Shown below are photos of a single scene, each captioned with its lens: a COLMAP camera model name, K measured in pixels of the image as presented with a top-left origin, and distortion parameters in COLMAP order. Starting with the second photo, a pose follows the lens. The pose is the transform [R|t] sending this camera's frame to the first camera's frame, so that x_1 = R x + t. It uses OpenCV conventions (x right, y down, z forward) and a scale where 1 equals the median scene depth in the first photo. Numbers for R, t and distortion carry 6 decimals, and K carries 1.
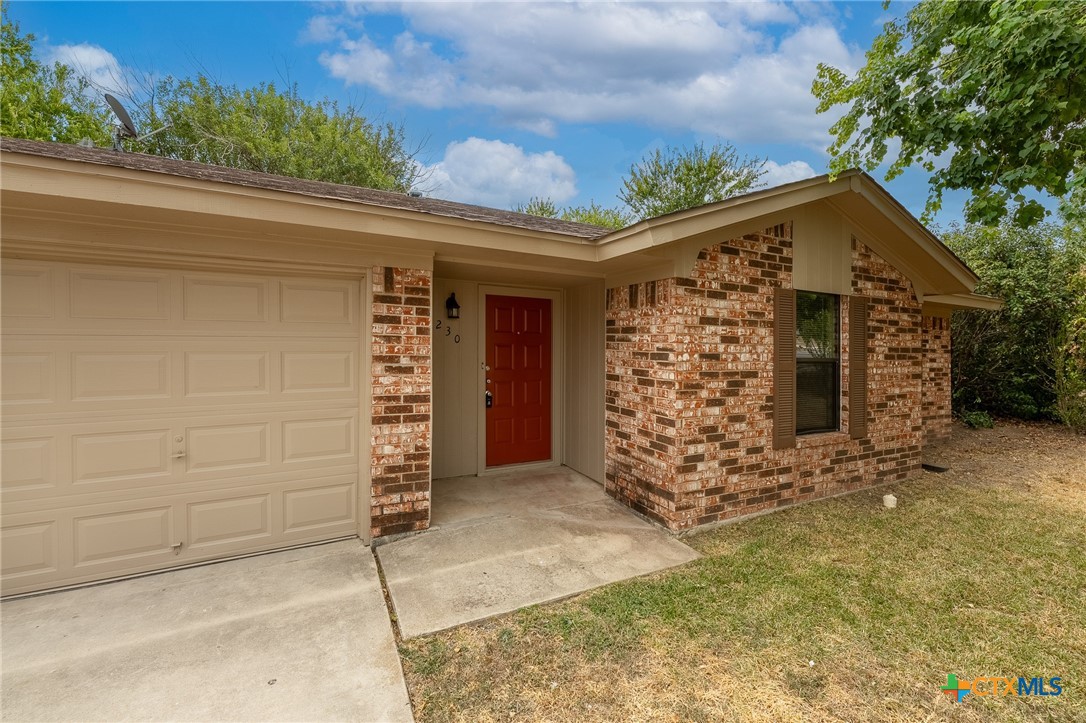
lens RADIAL K [[433.1, 0, 548.6], [0, 433.1, 356.4], [0, 0, 1]] dist [0.000454, 0.000112]
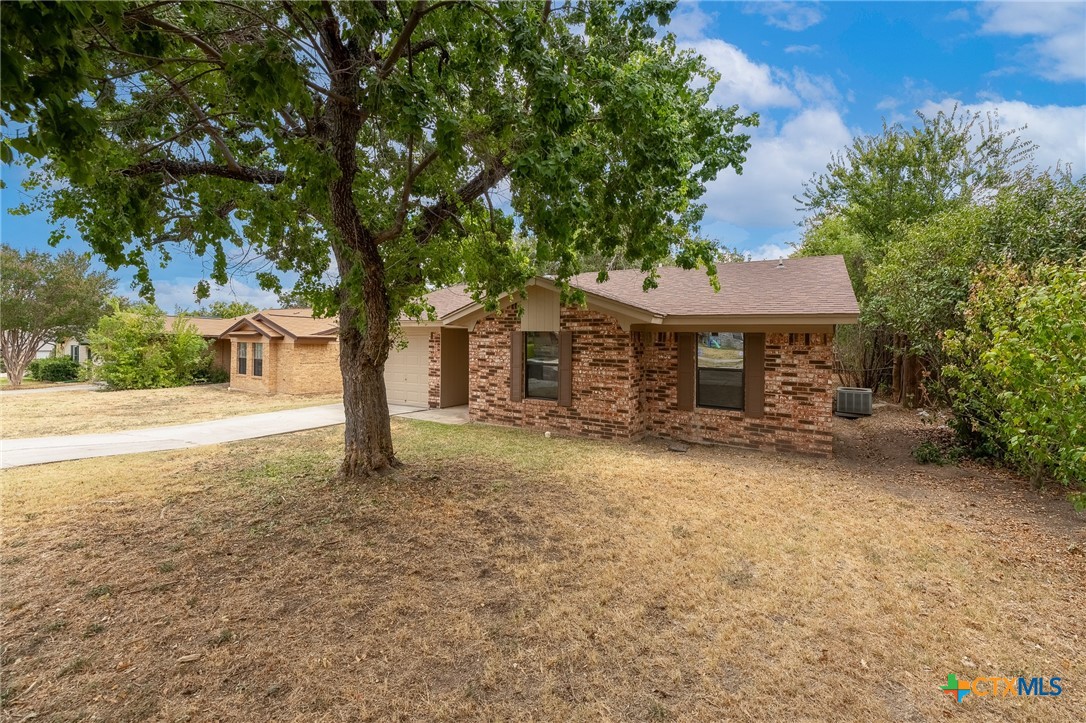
lens RADIAL K [[433.1, 0, 548.6], [0, 433.1, 356.4], [0, 0, 1]] dist [0.000454, 0.000112]
pose [[0.542088, 0.018823, -0.840111, 2.684091], [-0.028217, 0.999593, 0.004189, -0.040885], [0.839848, 0.021435, 0.542398, -0.102298]]
